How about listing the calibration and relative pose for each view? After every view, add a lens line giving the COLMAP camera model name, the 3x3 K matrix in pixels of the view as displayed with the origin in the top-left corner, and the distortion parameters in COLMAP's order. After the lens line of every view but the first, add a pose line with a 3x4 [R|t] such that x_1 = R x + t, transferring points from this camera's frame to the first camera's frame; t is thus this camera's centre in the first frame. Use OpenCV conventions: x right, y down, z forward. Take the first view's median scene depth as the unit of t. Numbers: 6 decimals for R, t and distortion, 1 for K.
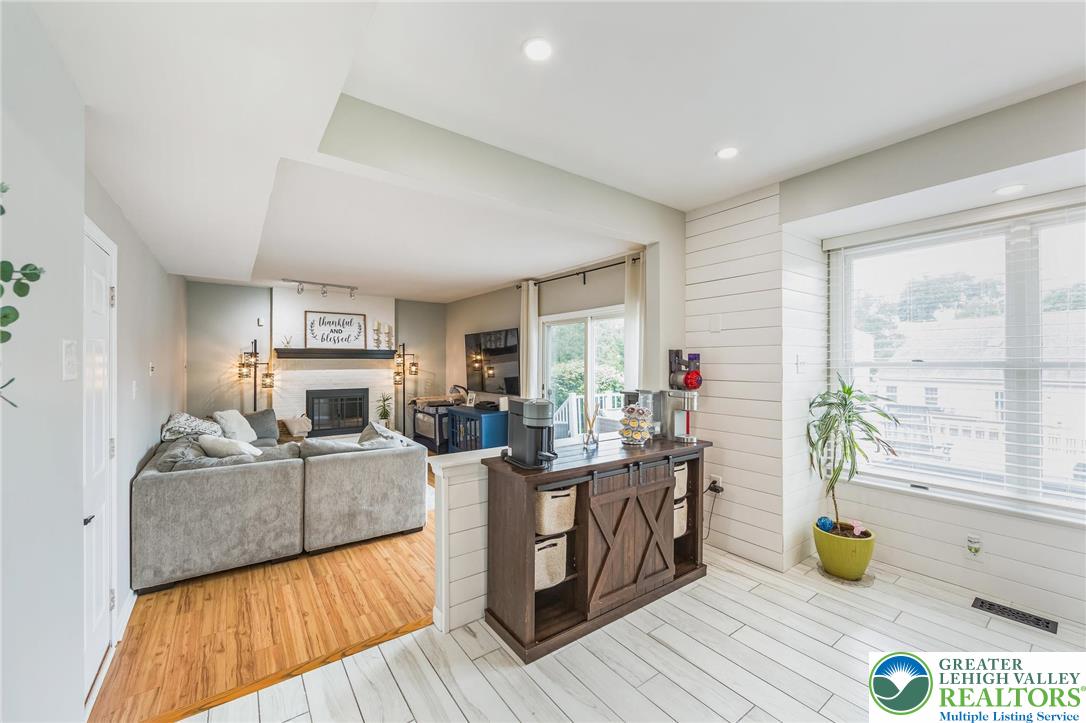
lens RADIAL K [[428.6, 0, 543.7], [0, 428.6, 364.2], [0, 0, 1]] dist [0.000935, -0.000335]
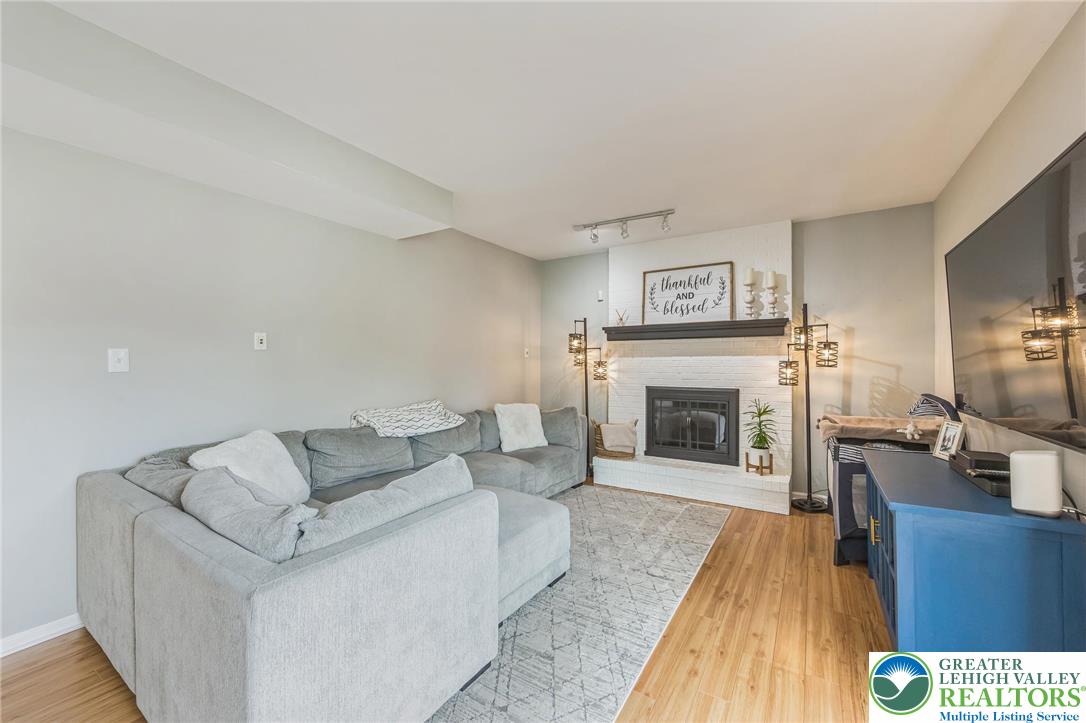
lens RADIAL K [[428.6, 0, 543.7], [0, 428.6, 364.2], [0, 0, 1]] dist [0.000935, -0.000335]
pose [[0.357255, 0.002059, -0.934005, 0.035868], [-0.005231, 0.999986, 0.000203, 0.025961], [0.933992, 0.004813, 0.357261, 0.598007]]
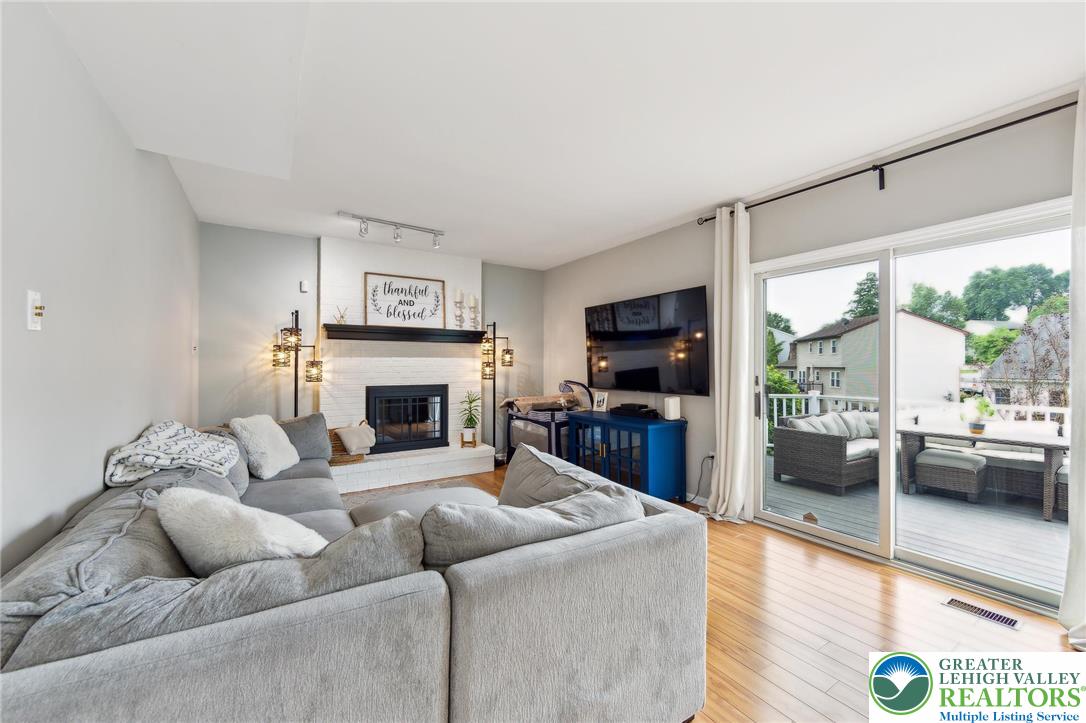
lens RADIAL K [[428.6, 0, 543.7], [0, 428.6, 364.2], [0, 0, 1]] dist [0.000935, -0.000335]
pose [[0.998065, 0.002038, -0.062142, -0.222316], [-0.002366, 0.999984, -0.005202, 0.028083], [0.062130, 0.005339, 0.998054, 0.322138]]
